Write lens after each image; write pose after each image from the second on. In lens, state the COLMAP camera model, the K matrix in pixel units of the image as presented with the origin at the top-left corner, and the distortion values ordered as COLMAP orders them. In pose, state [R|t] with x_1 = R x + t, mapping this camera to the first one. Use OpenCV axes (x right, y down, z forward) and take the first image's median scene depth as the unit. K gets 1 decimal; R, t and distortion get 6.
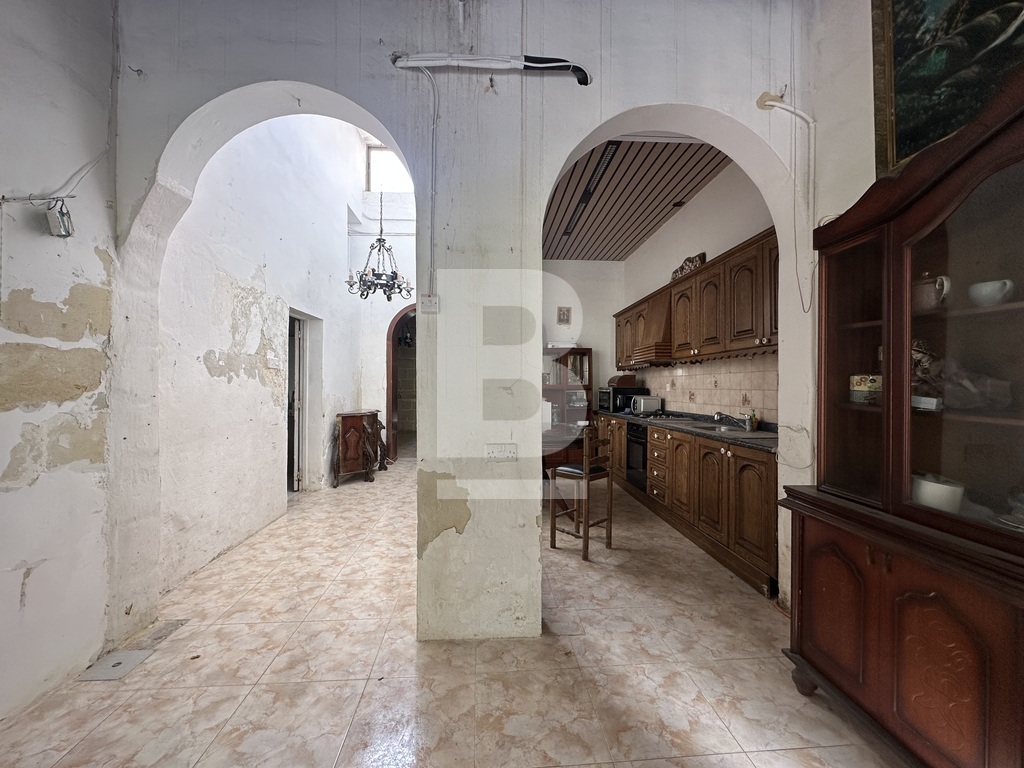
lens RADIAL K [[410.0, 0, 512.0], [0, 410.0, 384.0], [0, 0, 1]] dist [-0.000953, -0.000073]
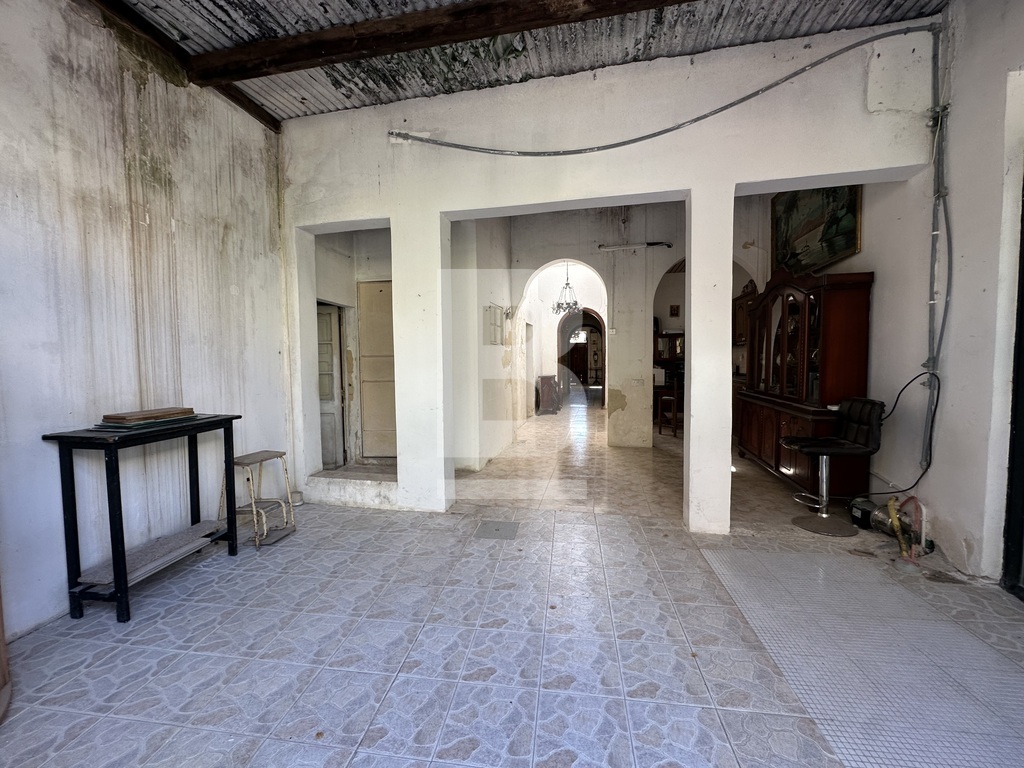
lens RADIAL K [[410.0, 0, 512.0], [0, 410.0, 384.0], [0, 0, 1]] dist [-0.000953, -0.000073]
pose [[0.959479, 0.001208, -0.281777, -0.061457], [0.016283, 0.998082, 0.059724, -0.006289], [0.281308, -0.061892, 0.957619, -1.935804]]
